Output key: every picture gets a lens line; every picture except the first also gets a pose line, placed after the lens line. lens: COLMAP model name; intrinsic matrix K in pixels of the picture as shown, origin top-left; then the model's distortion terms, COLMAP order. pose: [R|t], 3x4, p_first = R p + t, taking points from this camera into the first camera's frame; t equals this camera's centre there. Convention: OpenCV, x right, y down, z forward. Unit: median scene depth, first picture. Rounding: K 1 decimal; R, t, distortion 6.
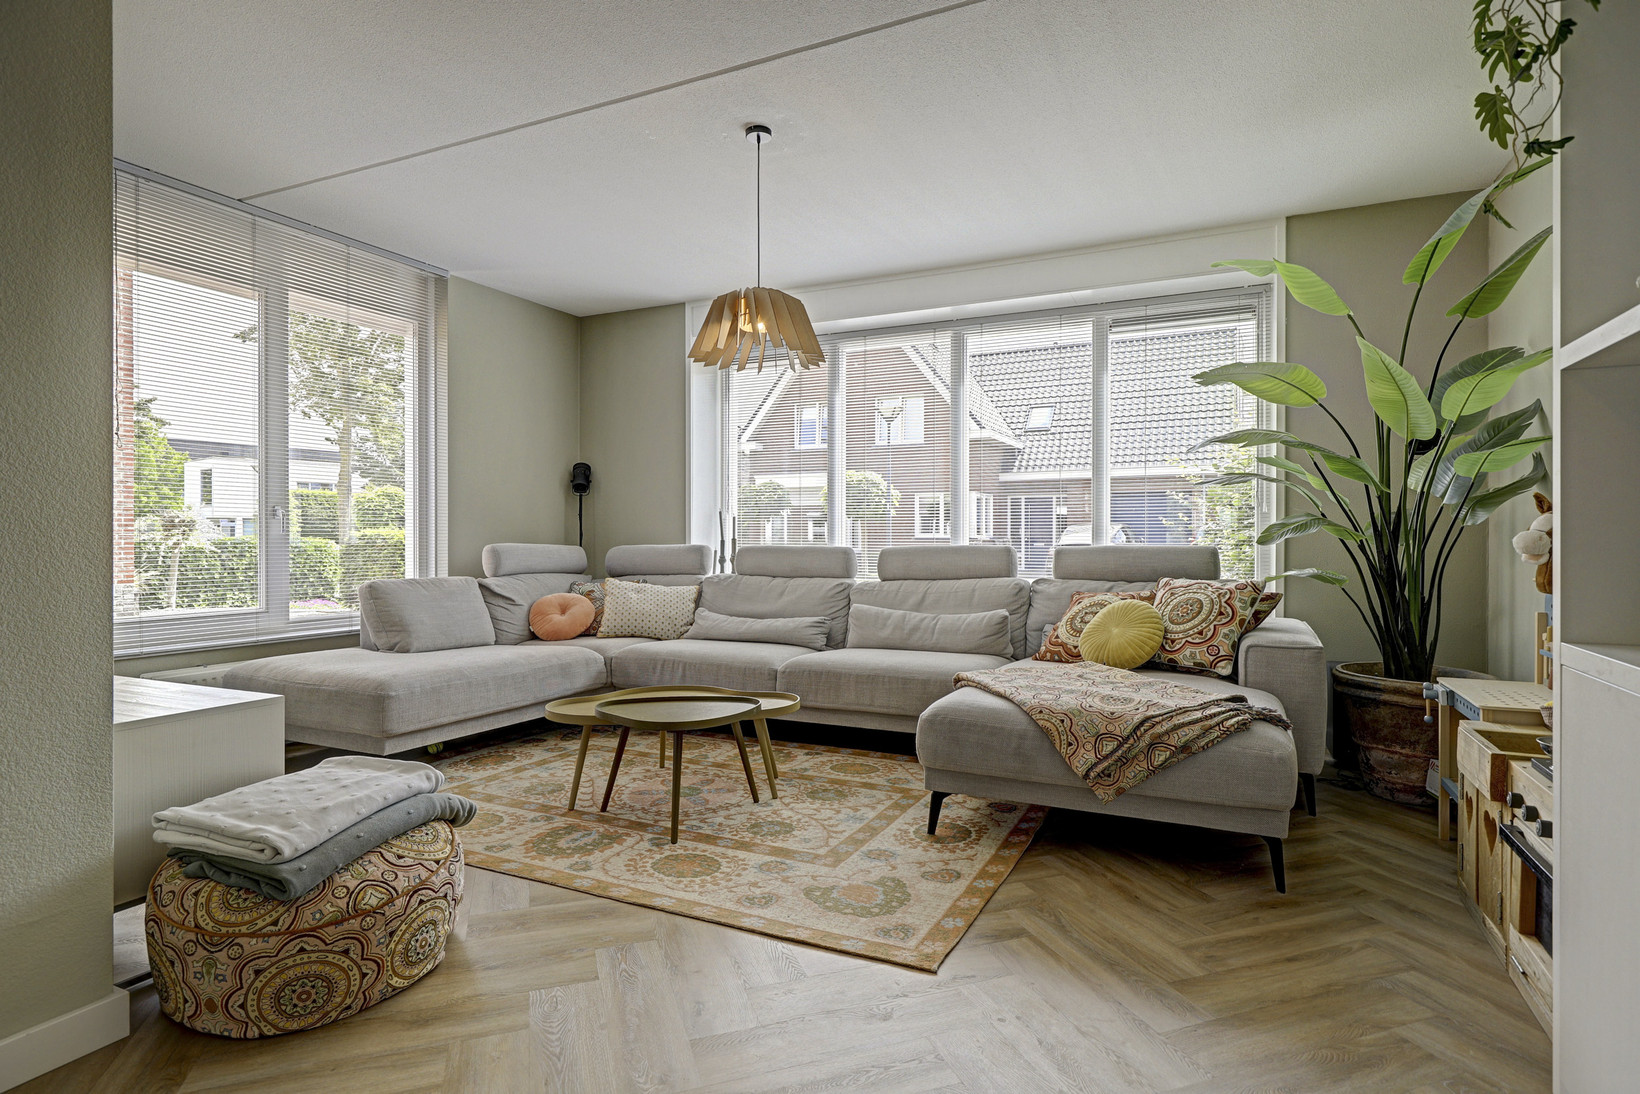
lens RADIAL K [[843.2, 0, 835.7], [0, 843.2, 541.8], [0, 0, 1]] dist [0.001409, -0.000111]
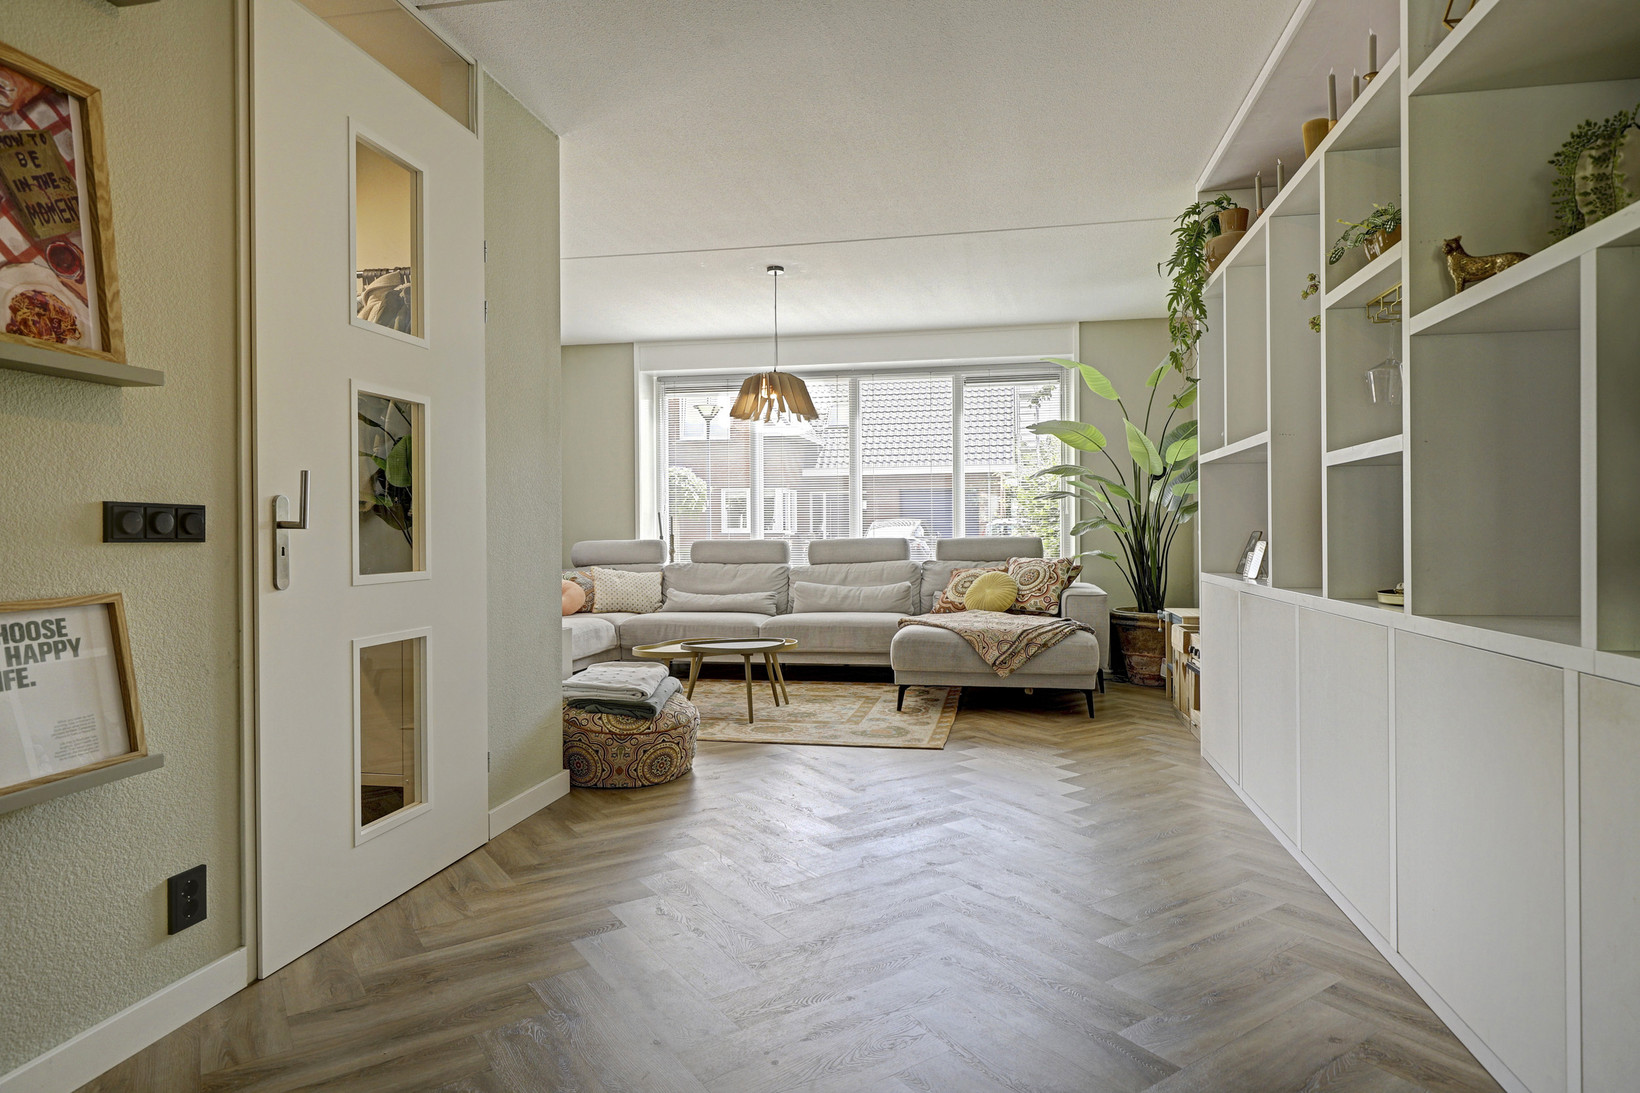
lens RADIAL K [[911.1, 0, 834.0], [0, 911.1, 536.7], [0, 0, 1]] dist [0.000344, -0.001172]
pose [[0.967276, -0.008721, 0.253575, -0.394434], [0.009006, 0.999959, 0.000039, 0.001612], [-0.253565, 0.002245, 0.967316, -0.600198]]
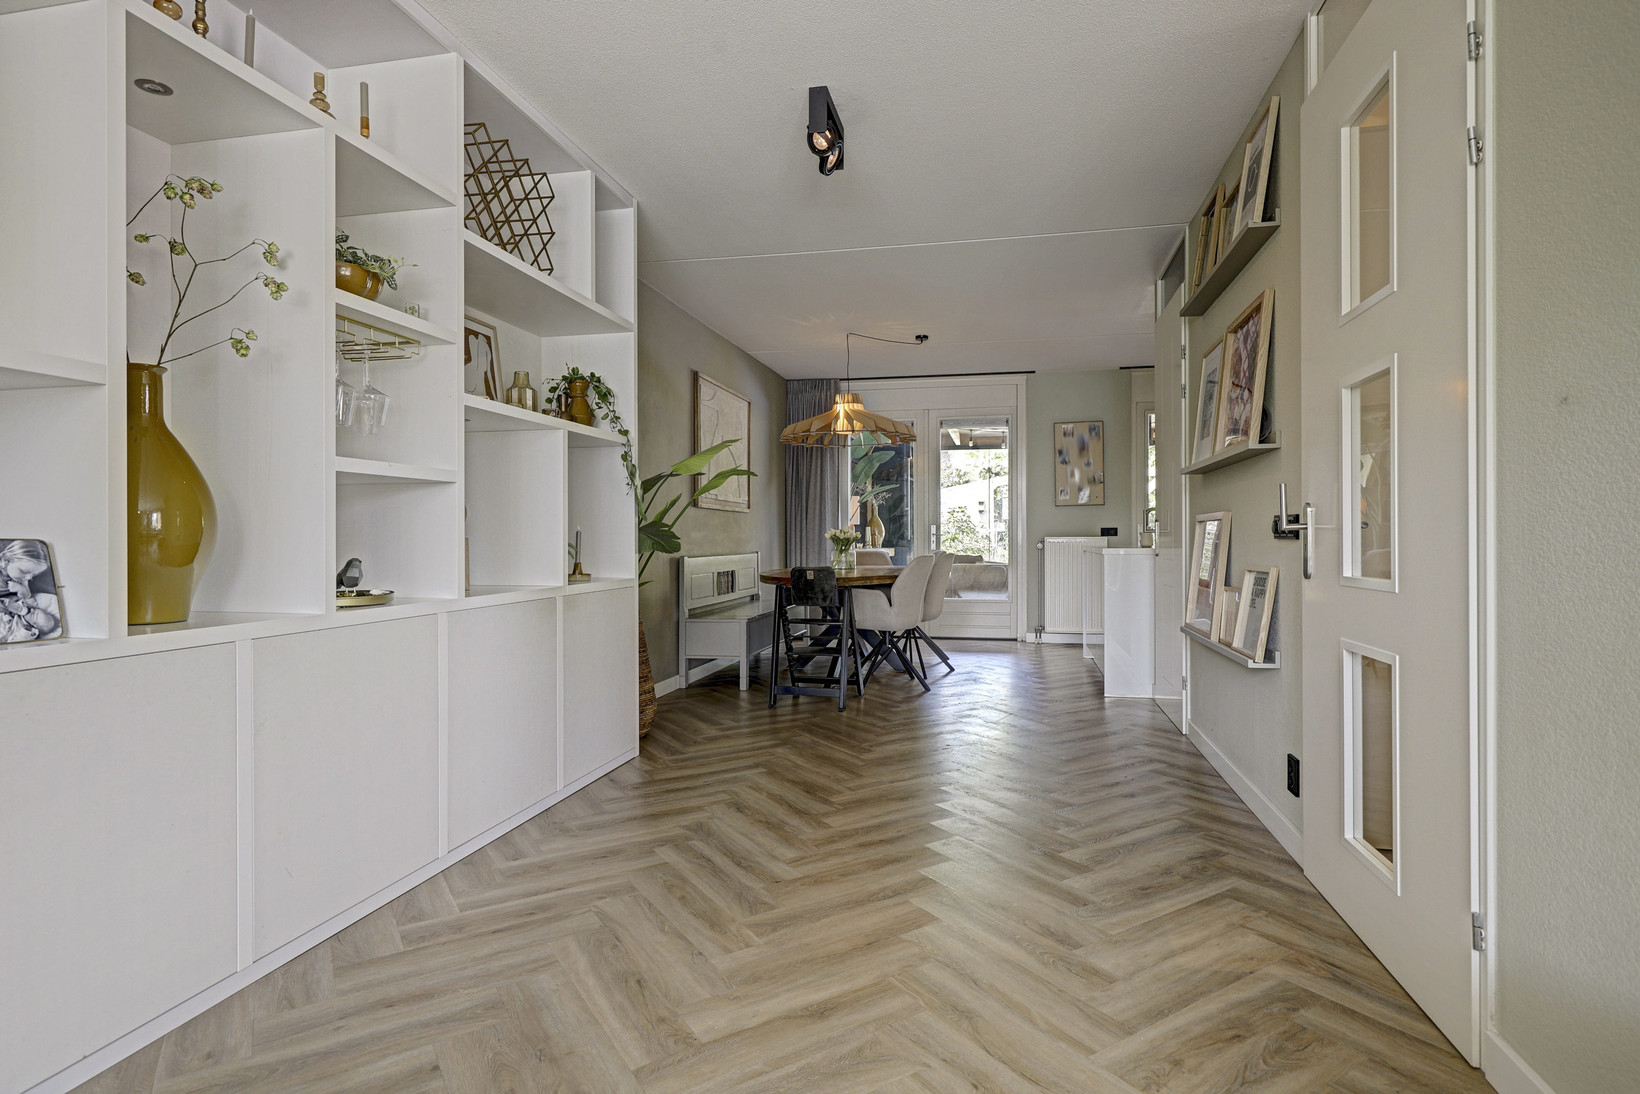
lens RADIAL K [[843.2, 0, 835.7], [0, 843.2, 541.8], [0, 0, 1]] dist [0.001409, -0.000111]
pose [[-0.973152, 0.002990, -0.230145, -0.041170], [0.000982, 0.999960, 0.008837, -0.003785], [0.230163, 0.008374, -0.973116, 0.723682]]
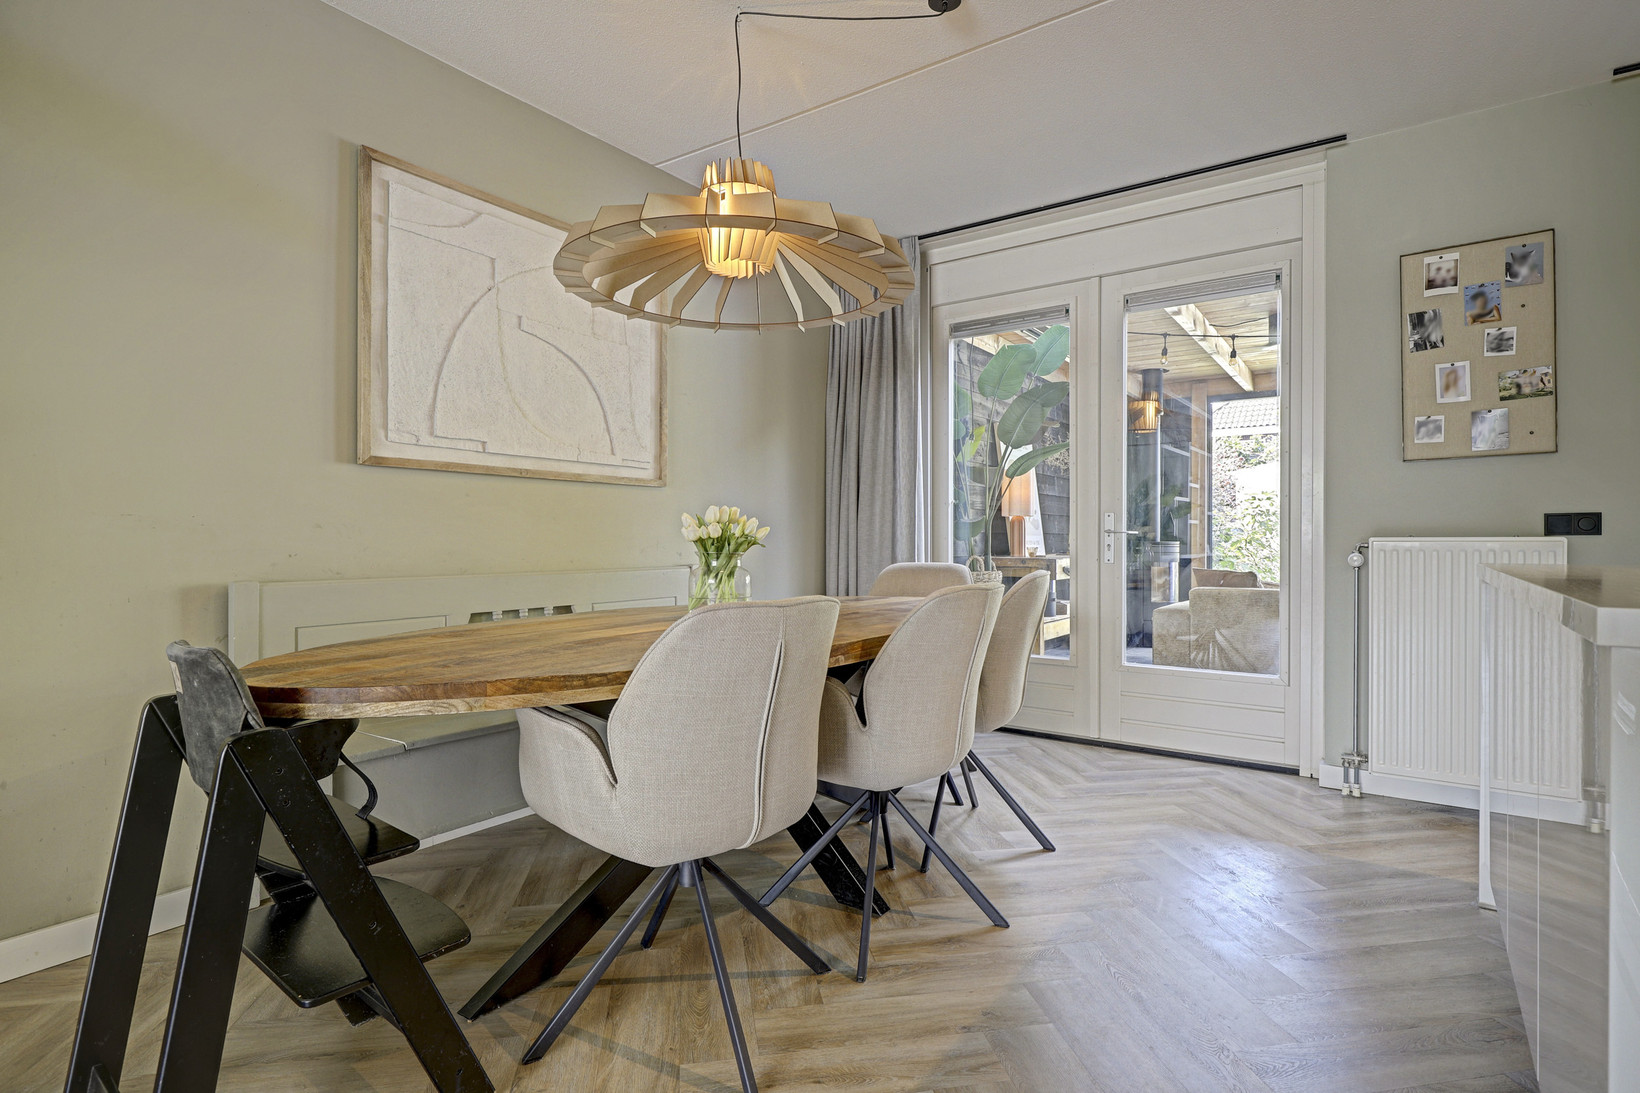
lens RADIAL K [[811.4, 0, 833.1], [0, 811.4, 542.2], [0, 0, 1]] dist [0.002546, -0.000980]
pose [[-0.985274, -0.002580, 0.170965, -0.705891], [-0.000949, 0.999953, 0.009623, 0.001193], [-0.170982, 0.009319, -0.985230, -0.416340]]
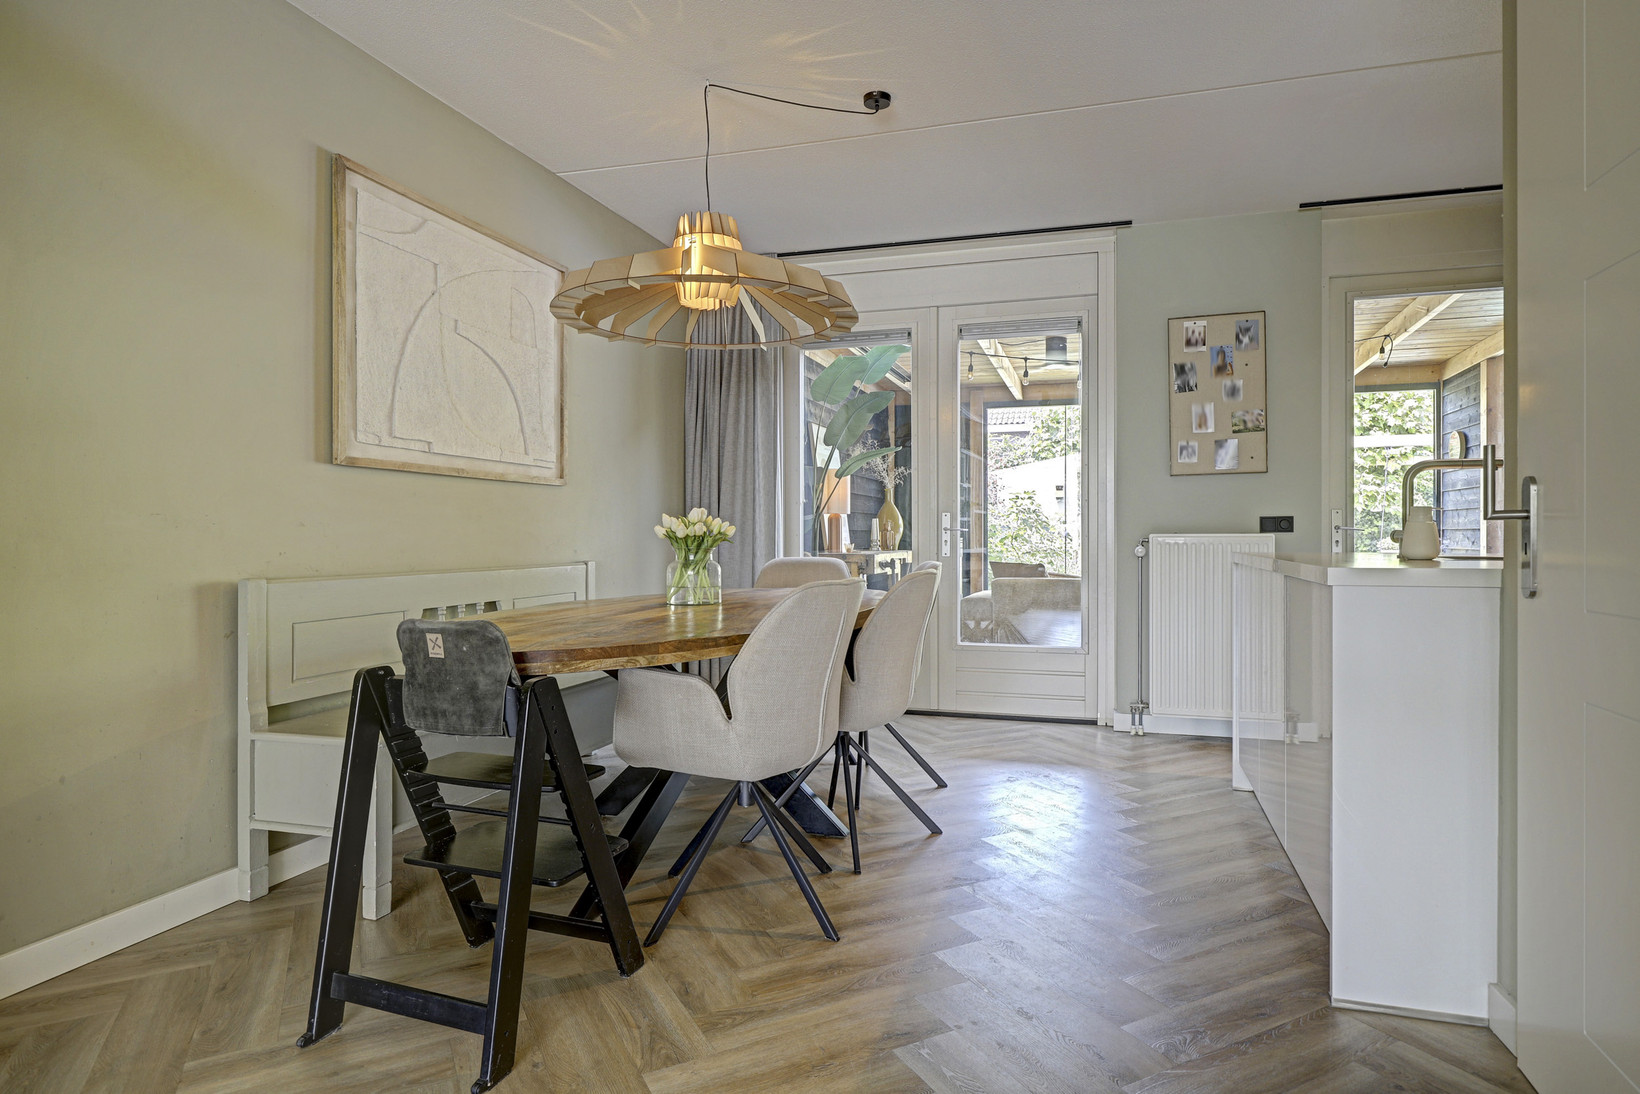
lens RADIAL K [[911.1, 0, 834.0], [0, 911.1, 537.2], [0, 0, 1]] dist [0.000344, -0.001172]
pose [[-0.989774, 0.000374, -0.142641, -0.497386], [-0.000641, 0.999975, 0.007070, -0.000468], [0.142640, 0.007089, -0.989749, -0.167240]]
